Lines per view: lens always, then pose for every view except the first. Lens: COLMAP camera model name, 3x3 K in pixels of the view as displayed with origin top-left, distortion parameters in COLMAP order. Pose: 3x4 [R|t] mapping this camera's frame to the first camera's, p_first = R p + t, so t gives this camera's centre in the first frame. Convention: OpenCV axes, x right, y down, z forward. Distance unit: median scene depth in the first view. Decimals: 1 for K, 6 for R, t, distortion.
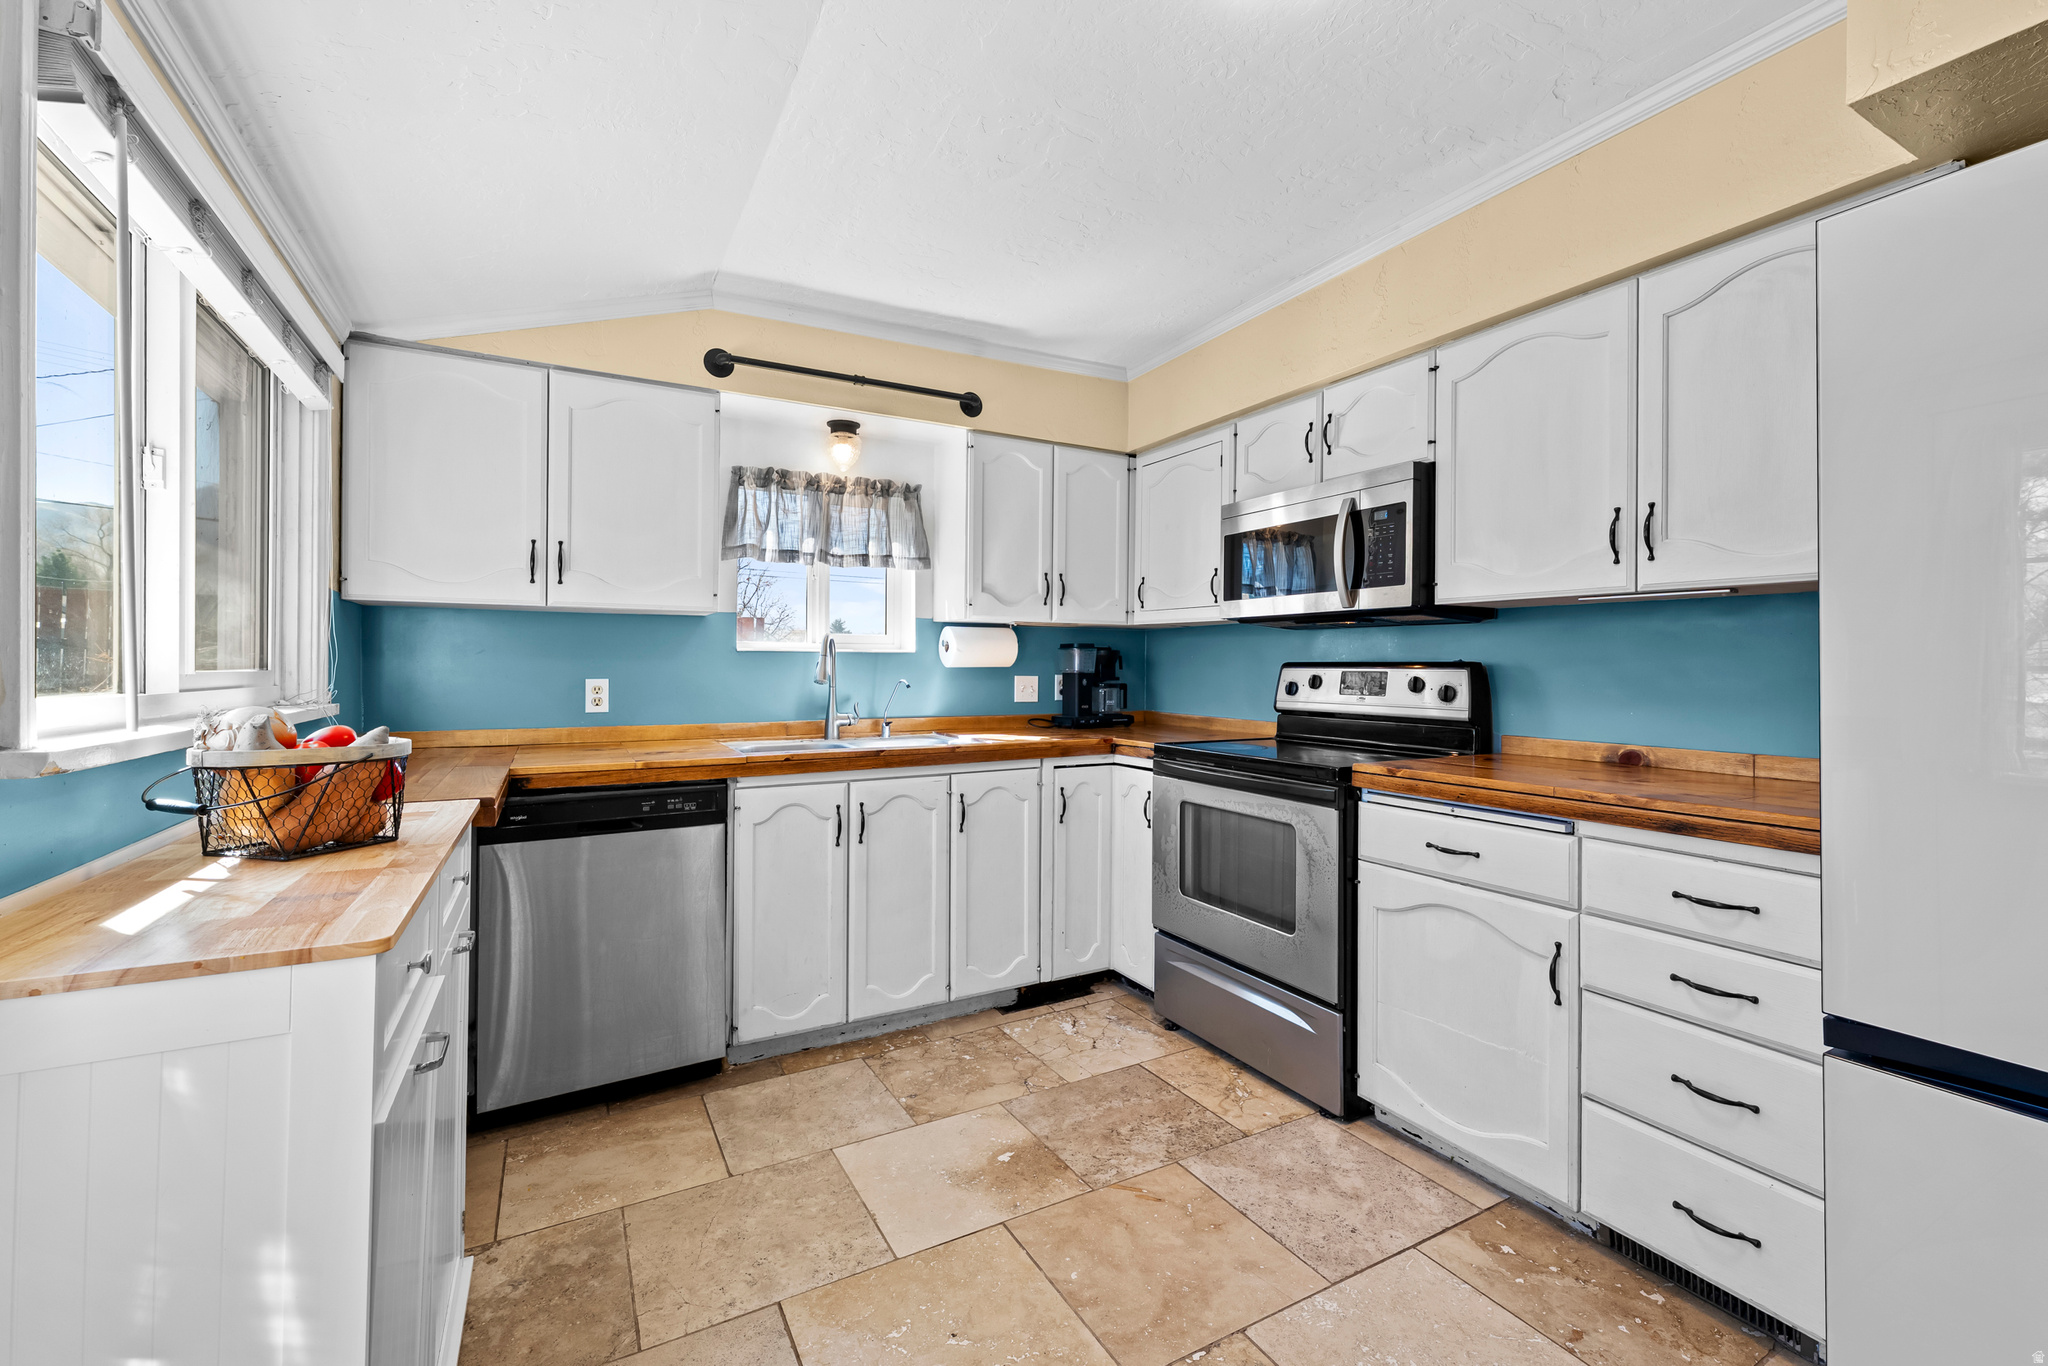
lens RADIAL K [[849.8, 0, 1024.0], [0, 849.8, 683.0], [0, 0, 1]] dist [0.001146, 0.000043]
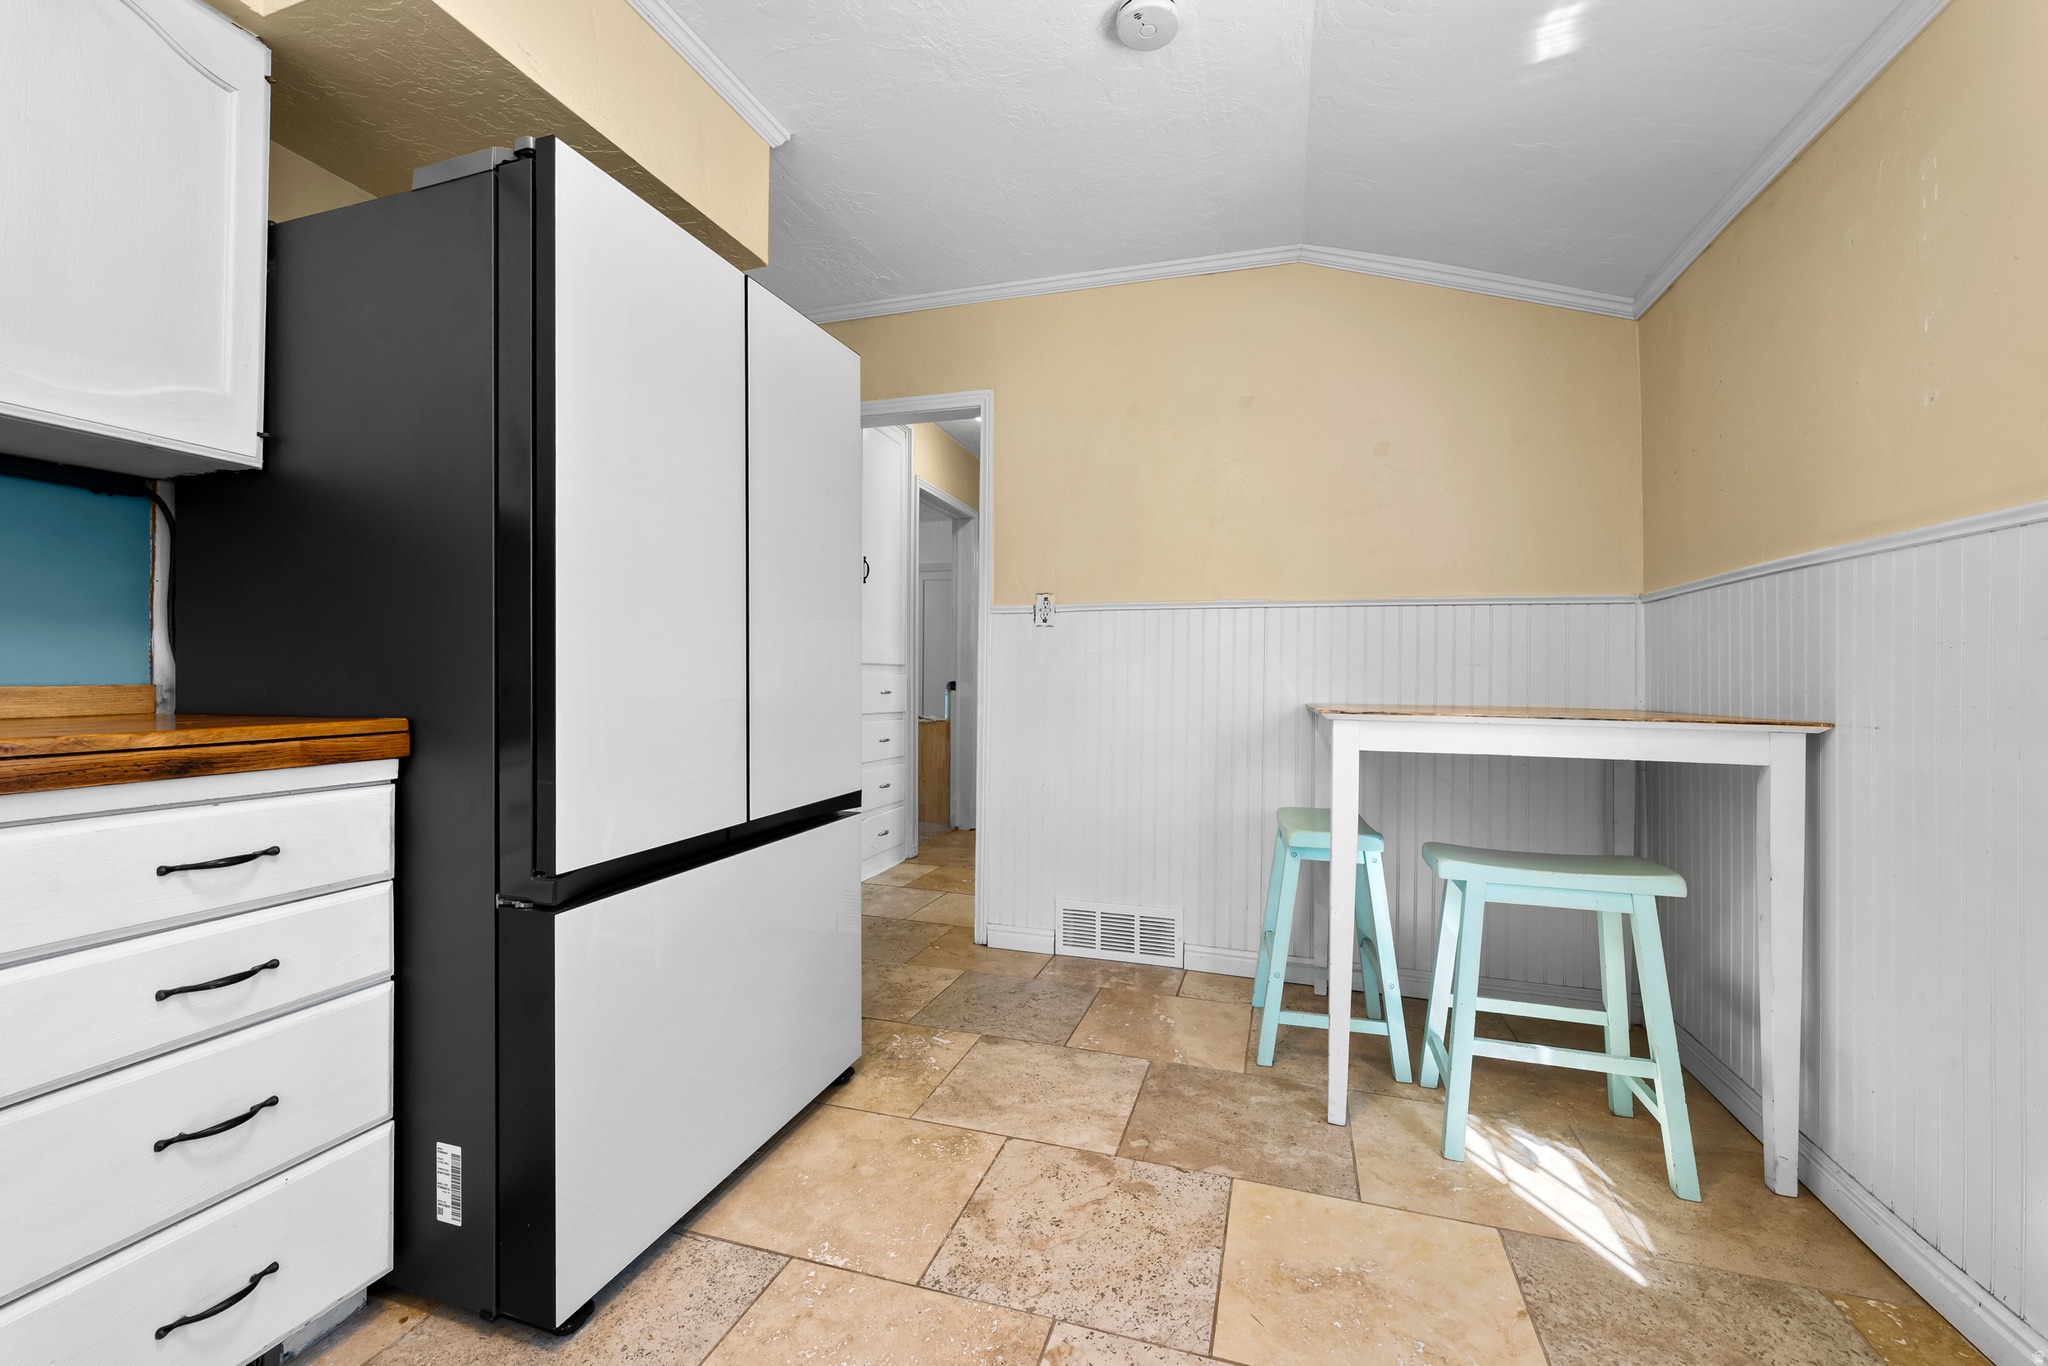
lens RADIAL K [[849.8, 0, 1024.0], [0, 849.8, 683.0], [0, 0, 1]] dist [0.001146, 0.000043]
pose [[-0.693157, -0.014126, 0.720648, -0.188484], [0.003927, 0.999719, 0.023374, 0.089721], [-0.720776, 0.019032, -0.692907, 0.992732]]
